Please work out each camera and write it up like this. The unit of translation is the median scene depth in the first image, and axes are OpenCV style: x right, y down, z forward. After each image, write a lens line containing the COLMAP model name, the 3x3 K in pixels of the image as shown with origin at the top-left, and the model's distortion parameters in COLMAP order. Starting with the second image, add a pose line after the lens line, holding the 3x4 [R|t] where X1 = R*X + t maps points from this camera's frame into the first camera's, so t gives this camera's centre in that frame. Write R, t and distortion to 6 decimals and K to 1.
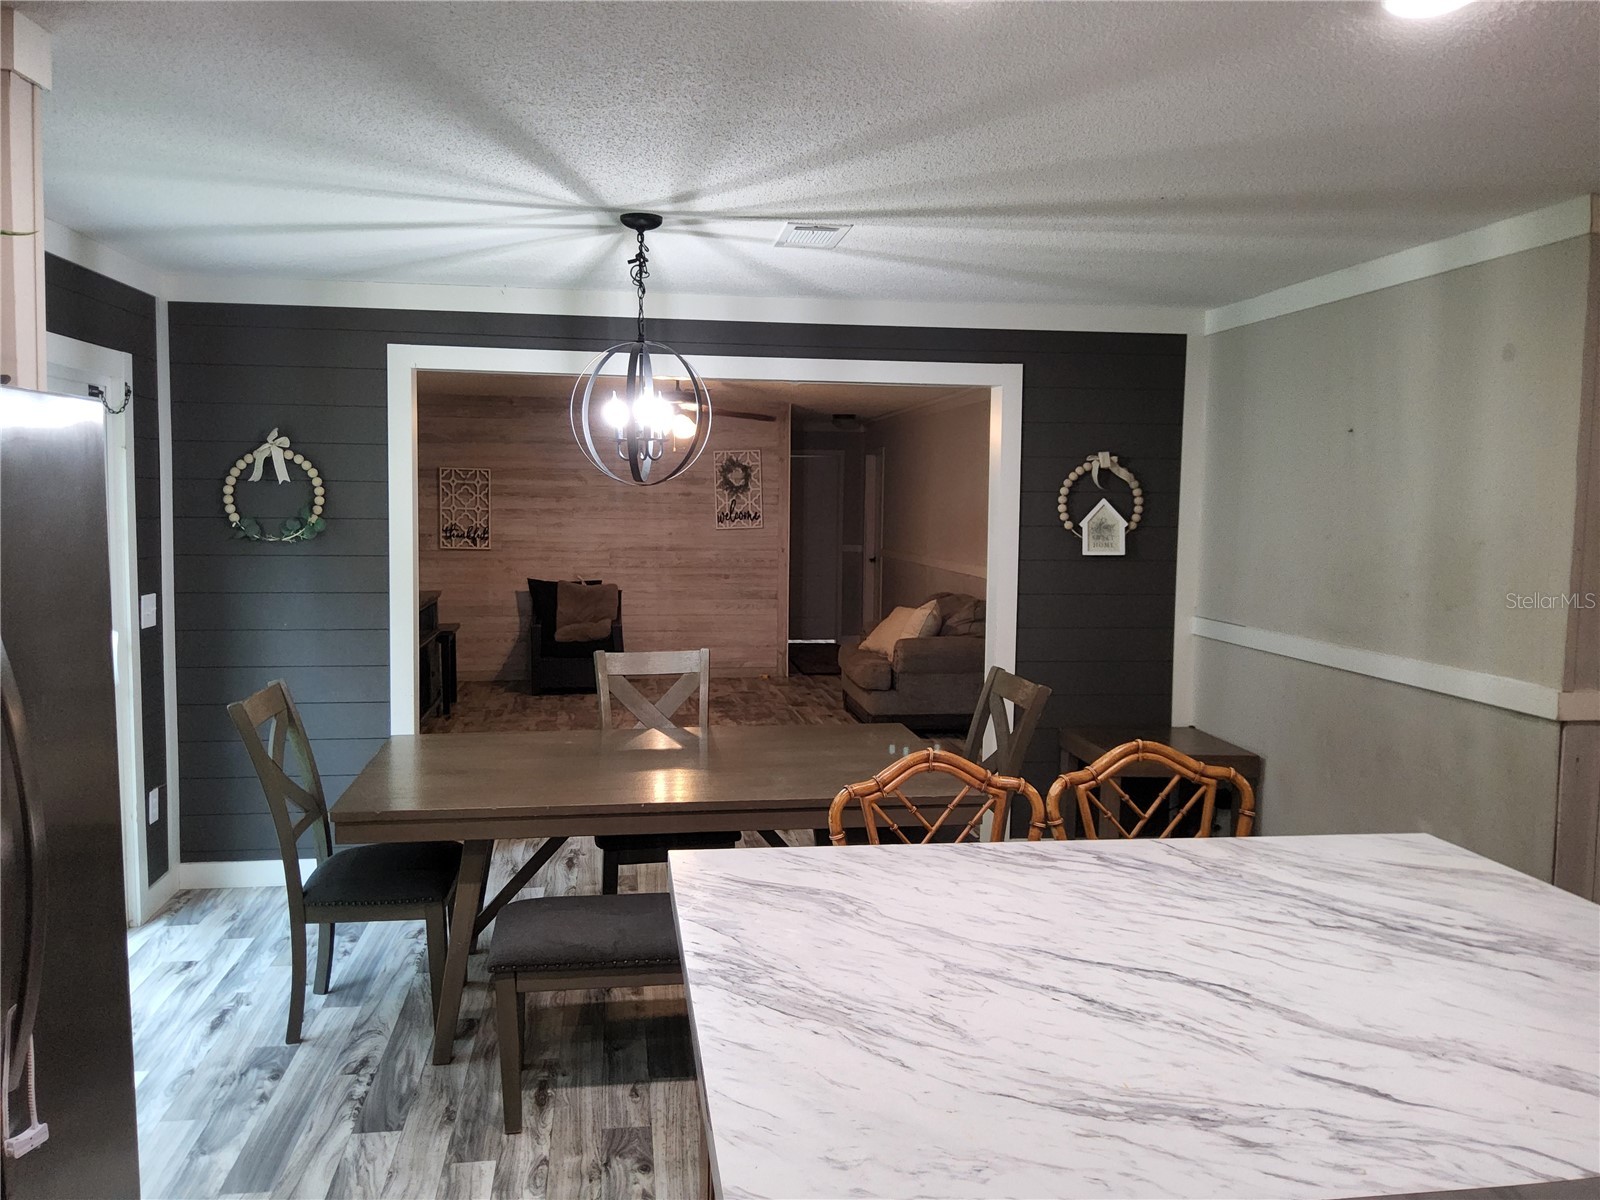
lens RADIAL K [[1219.7, 0, 806.4], [0, 1219.7, 546.4], [0, 0, 1]] dist [0.067366, -0.090207]
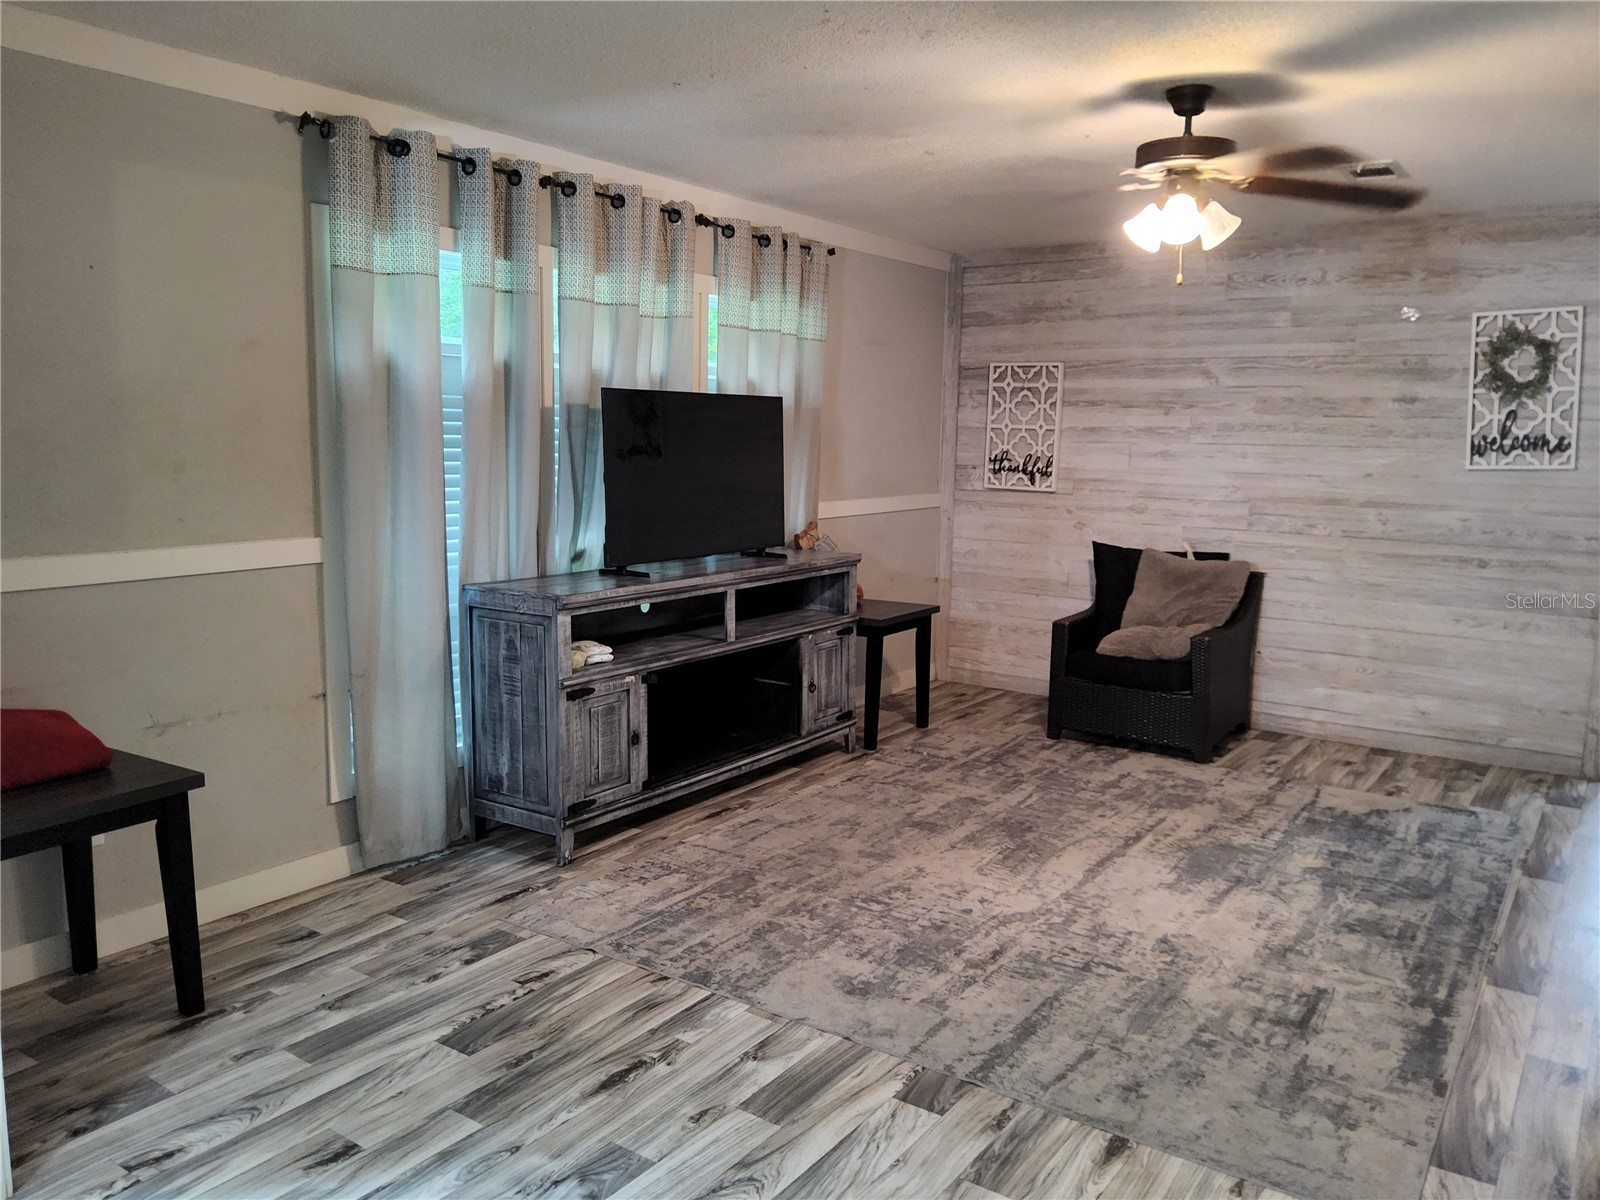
lens RADIAL K [[1219.7, 0, 785.0], [0, 1219.7, 597.0], [0, 0, 1]] dist [0.067366, -0.090207]
pose [[0.711412, 0.101682, -0.695381, 0.090685], [-0.038890, 0.993657, 0.105511, -0.004740], [0.701699, -0.048019, 0.710854, 0.451571]]
